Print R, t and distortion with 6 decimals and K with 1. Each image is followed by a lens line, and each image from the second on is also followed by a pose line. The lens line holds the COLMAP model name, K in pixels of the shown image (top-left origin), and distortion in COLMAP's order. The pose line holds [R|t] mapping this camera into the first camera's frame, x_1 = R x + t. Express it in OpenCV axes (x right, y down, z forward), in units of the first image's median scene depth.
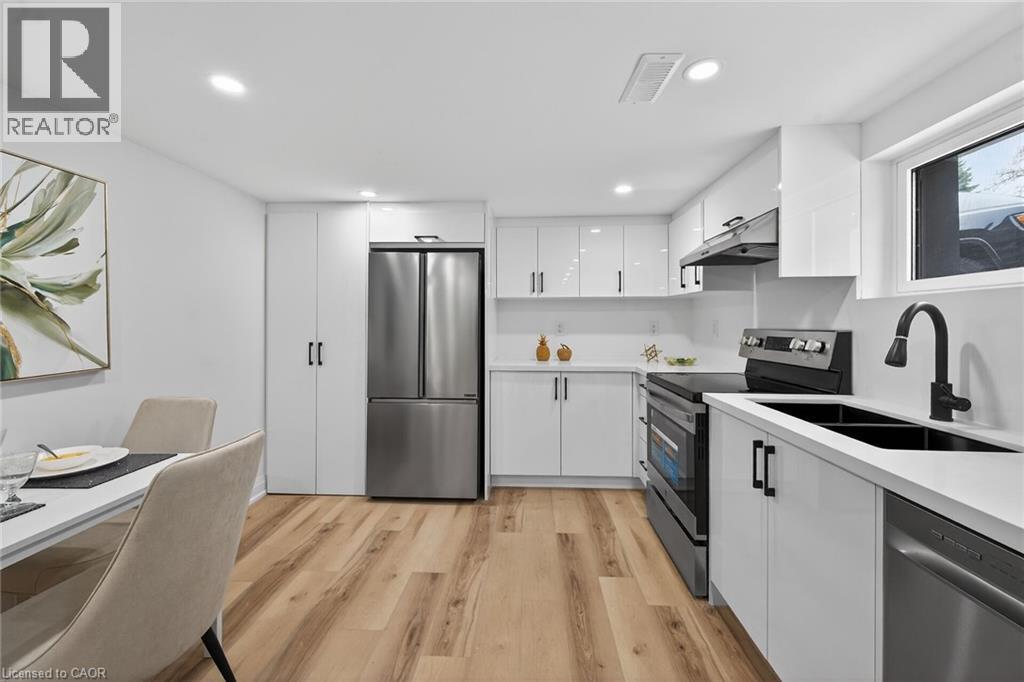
lens RADIAL K [[412.4, 0, 516.4], [0, 412.4, 333.7], [0, 0, 1]] dist [-0.000979, -0.000584]
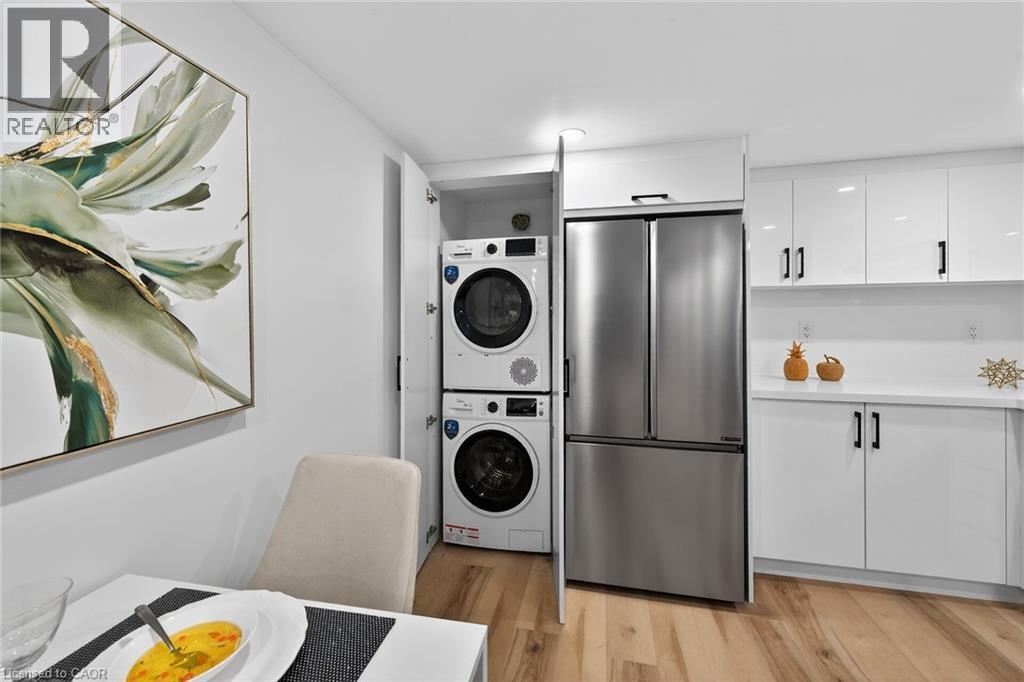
lens RADIAL K [[412.4, 0, 506.6], [0, 412.4, 332.8], [0, 0, 1]] dist [-0.000979, -0.000584]
pose [[0.983146, 0.000805, -0.182821, -0.527946], [-0.000460, 0.999998, 0.001926, -0.024487], [0.182822, -0.001810, 0.983144, 0.489071]]
